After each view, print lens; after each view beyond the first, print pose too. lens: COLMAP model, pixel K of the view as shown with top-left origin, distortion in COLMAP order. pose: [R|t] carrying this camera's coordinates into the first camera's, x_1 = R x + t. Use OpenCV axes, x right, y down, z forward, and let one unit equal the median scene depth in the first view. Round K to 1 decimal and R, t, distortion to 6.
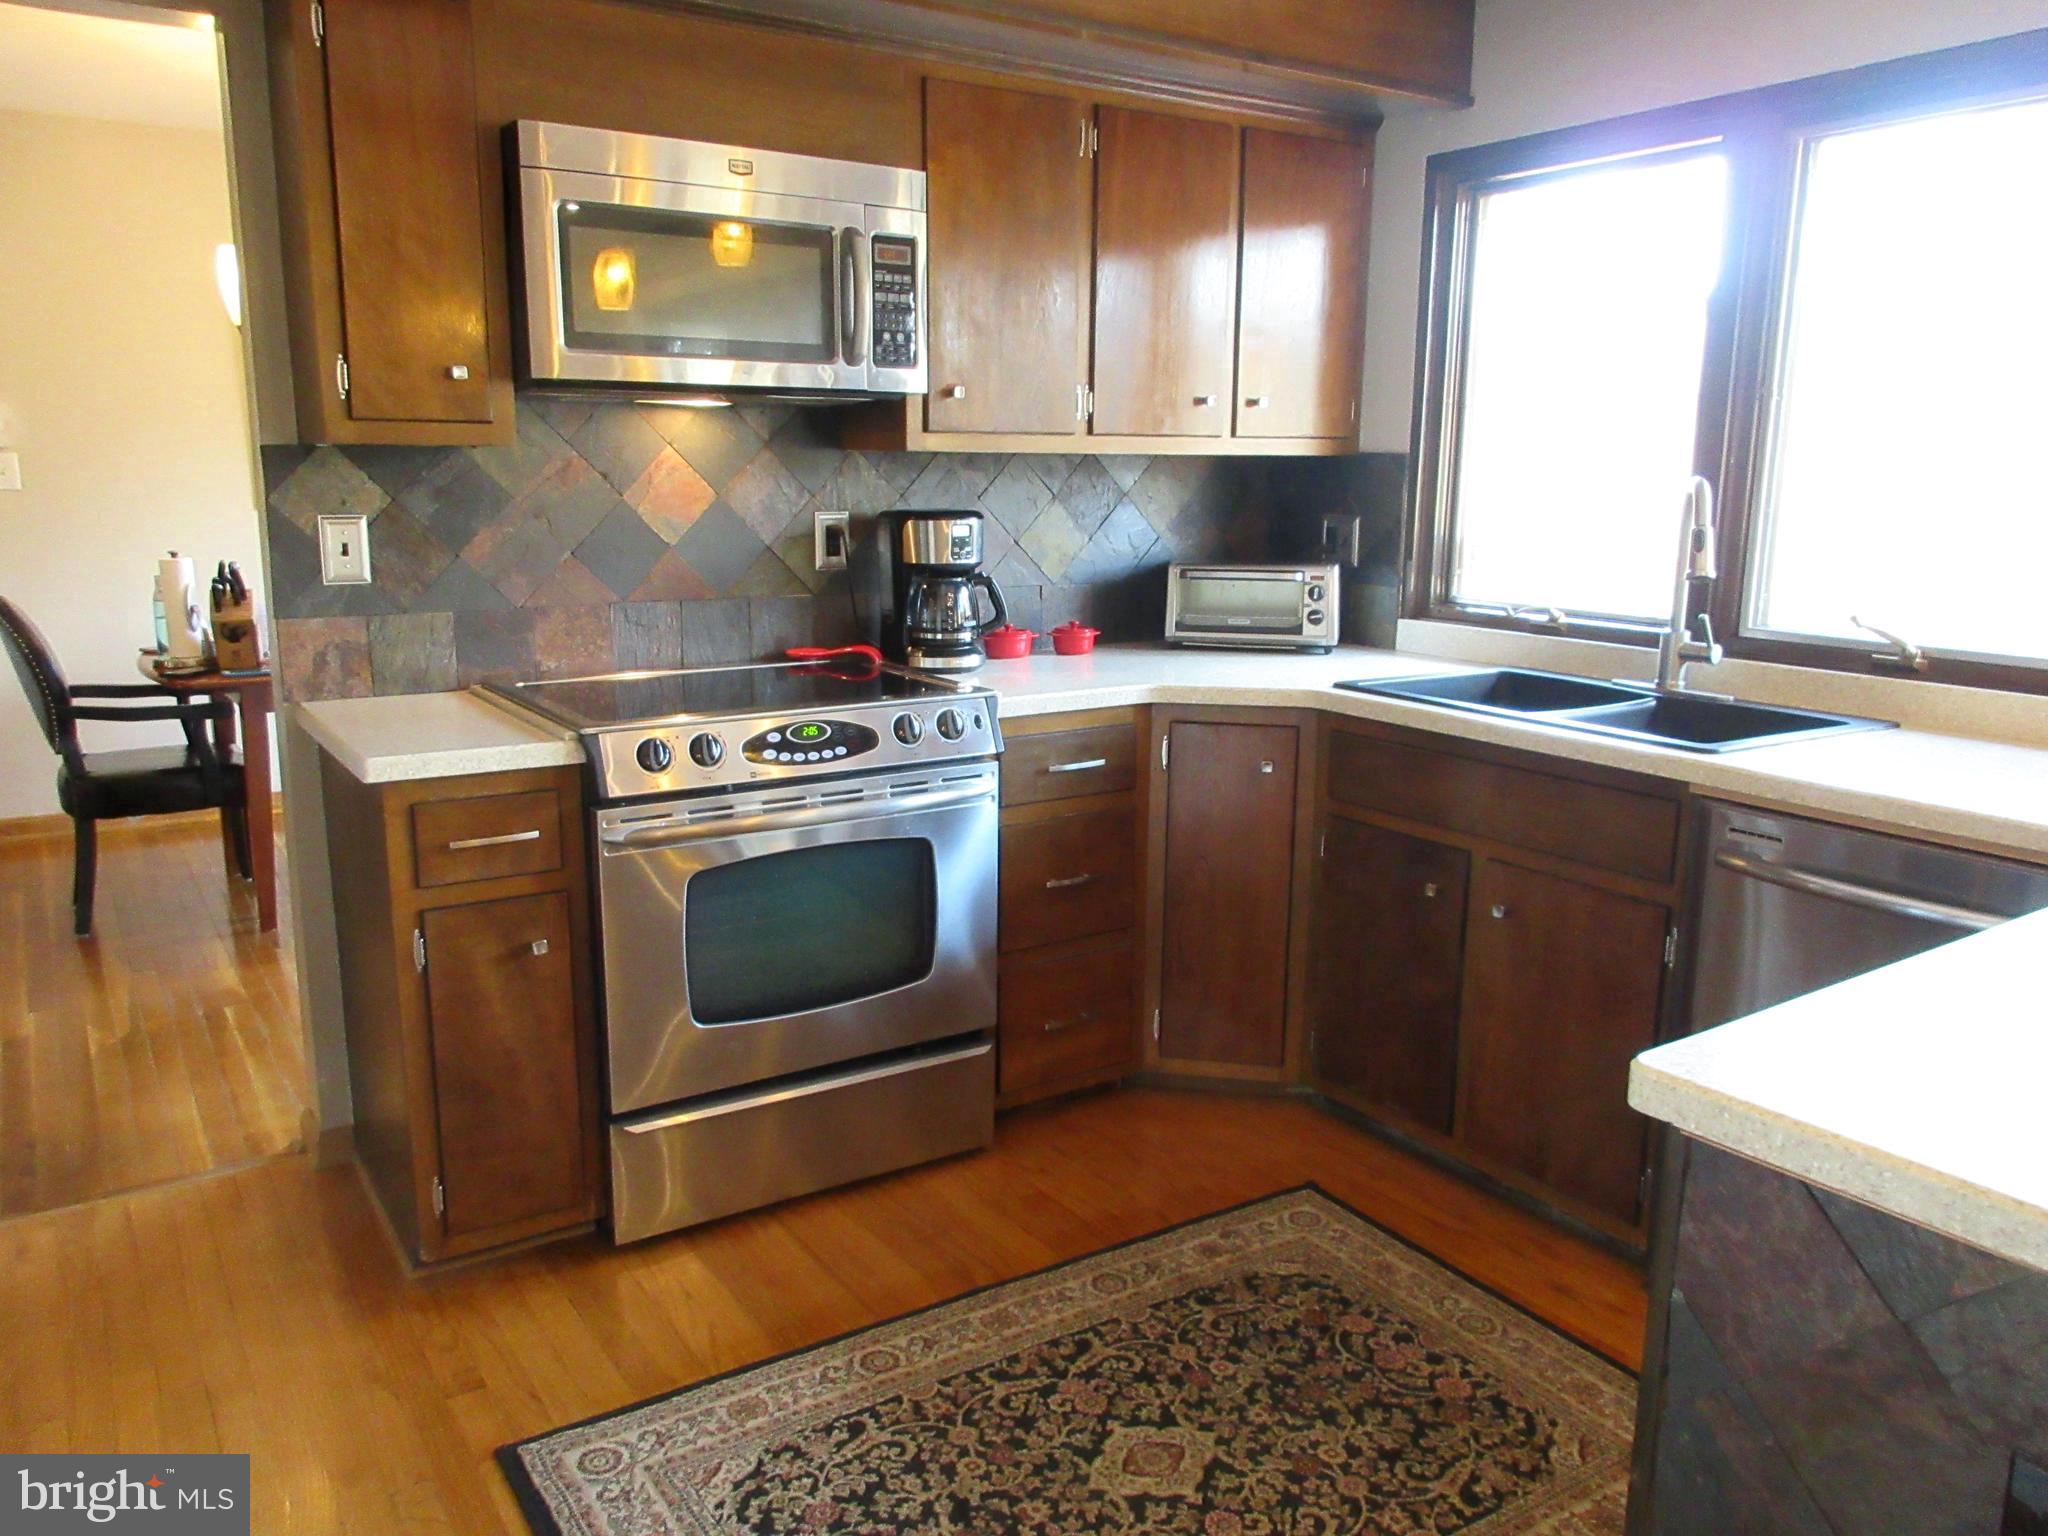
lens RADIAL K [[1519.1, 0, 1024.3], [0, 1519.1, 770.1], [0, 0, 1]] dist [0.006408, -0.002541]
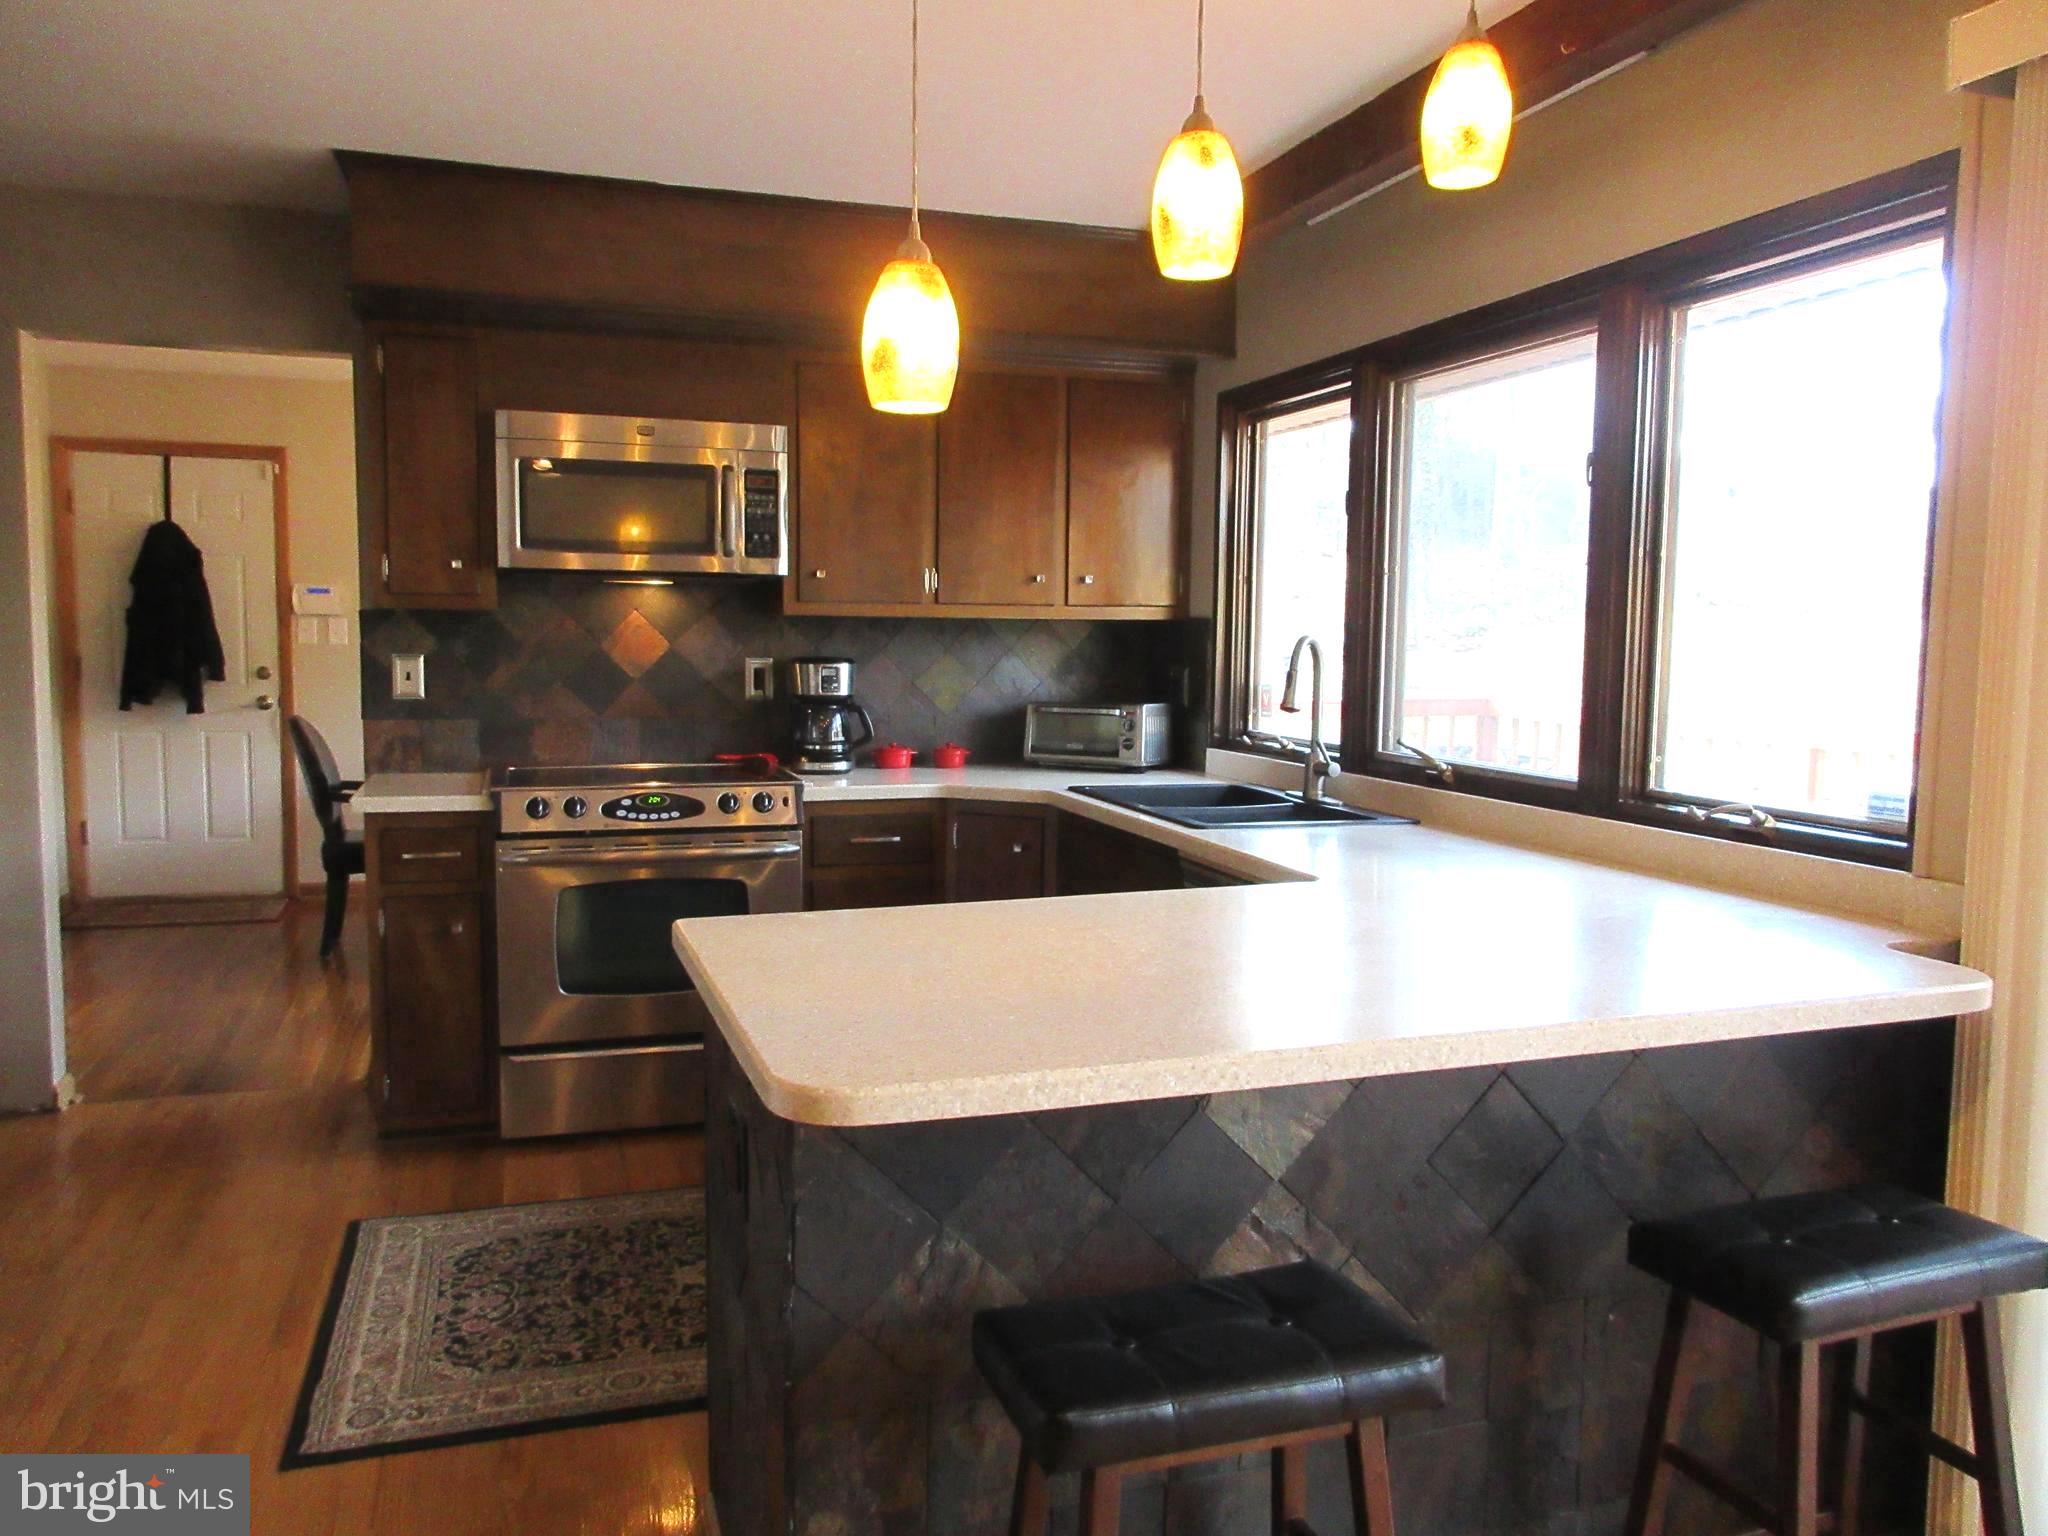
lens RADIAL K [[1519.1, 0, 1026.0], [0, 1519.1, 777.6], [0, 0, 1]] dist [0.006408, -0.002541]
pose [[0.966041, 0.027831, -0.256887, 0.520255], [-0.055089, 0.993509, -0.099528, 0.070811], [0.252450, 0.110300, 0.961303, -0.294226]]
